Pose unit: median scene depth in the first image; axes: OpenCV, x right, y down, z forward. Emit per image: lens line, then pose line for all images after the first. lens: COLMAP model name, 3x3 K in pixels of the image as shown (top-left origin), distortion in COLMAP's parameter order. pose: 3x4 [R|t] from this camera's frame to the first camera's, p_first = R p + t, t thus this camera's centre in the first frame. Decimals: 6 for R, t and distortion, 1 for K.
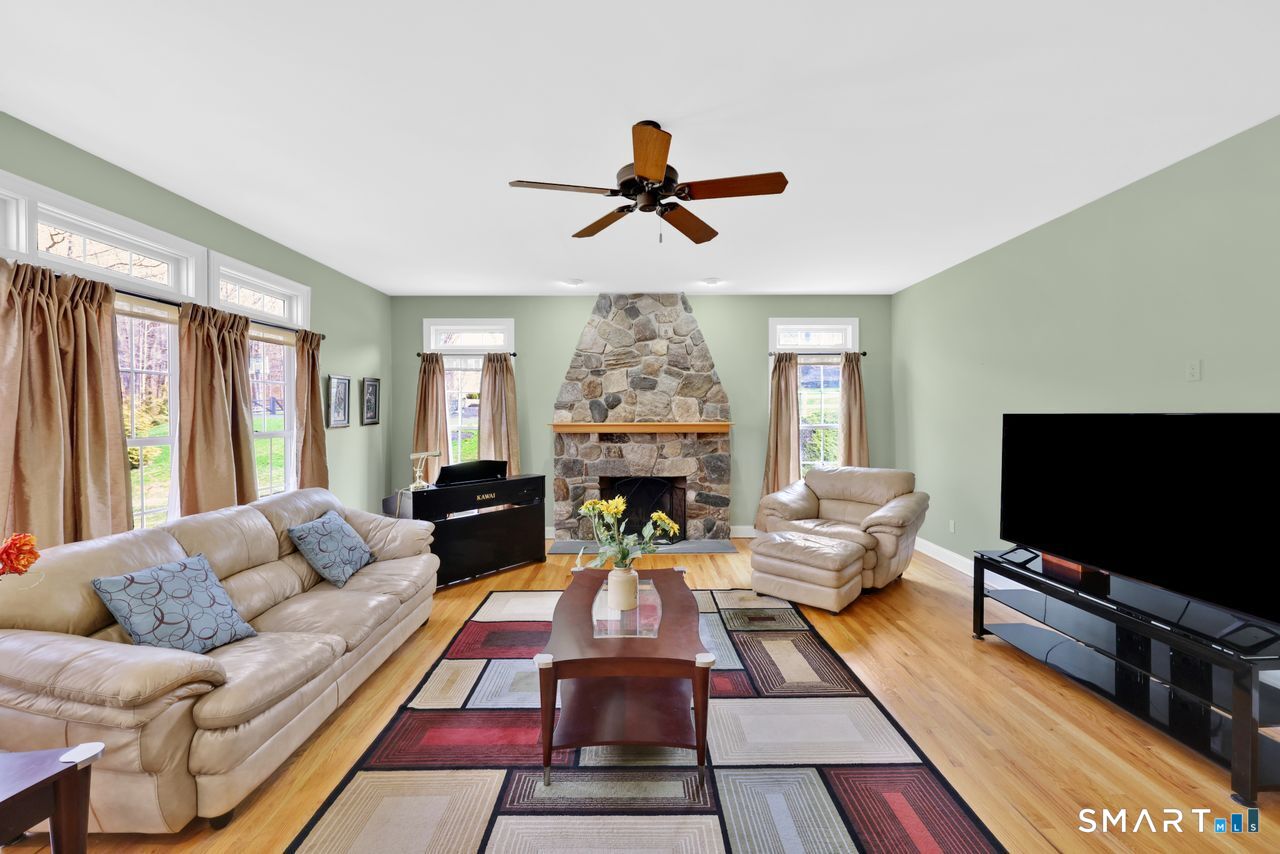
lens RADIAL K [[538.8, 0, 634.9], [0, 538.8, 420.8], [0, 0, 1]] dist [-0.004157, -0.000313]
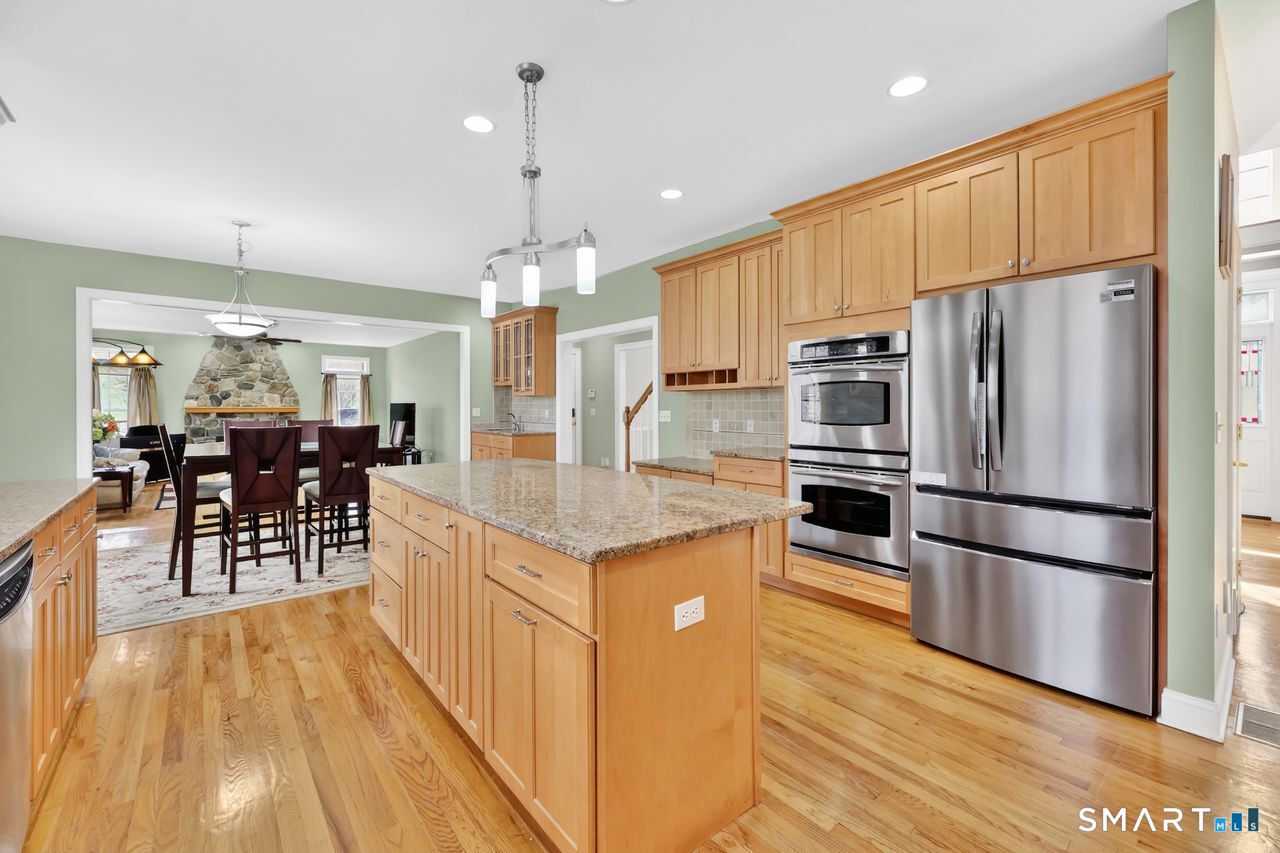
lens RADIAL K [[538.8, 0, 632.4], [0, 538.8, 408.1], [0, 0, 1]] dist [-0.004157, -0.000313]
pose [[0.750275, 0.001309, 0.661125, -0.211584], [0.007647, 0.999914, -0.010658, 0.037465], [-0.661082, 0.013052, 0.750200, -1.300418]]
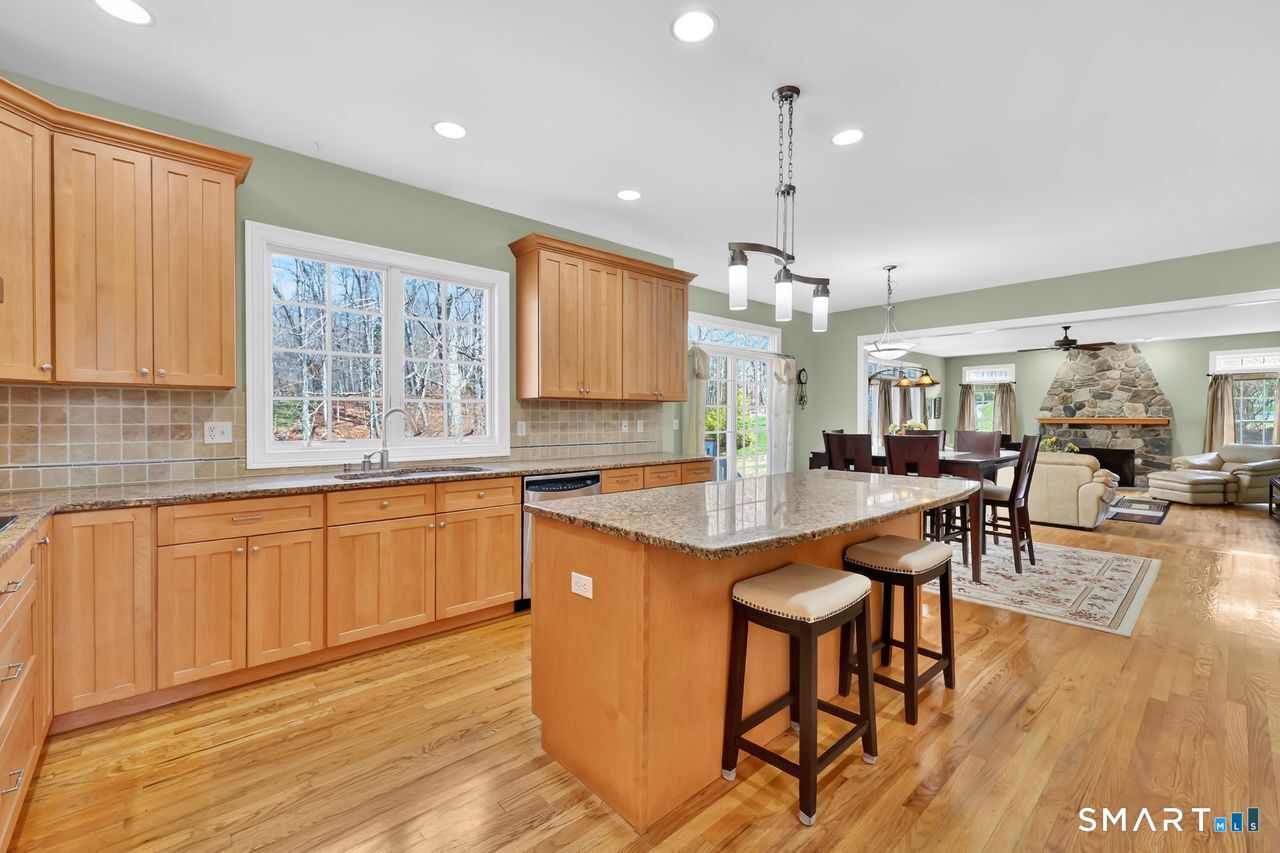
lens RADIAL K [[538.8, 0, 632.9], [0, 538.8, 423.9], [0, 0, 1]] dist [-0.004157, -0.000313]
pose [[0.671559, 0.011878, -0.740855, 0.288330], [-0.013166, 0.999905, 0.004097, 0.035704], [0.740834, 0.007002, 0.671652, -1.318610]]
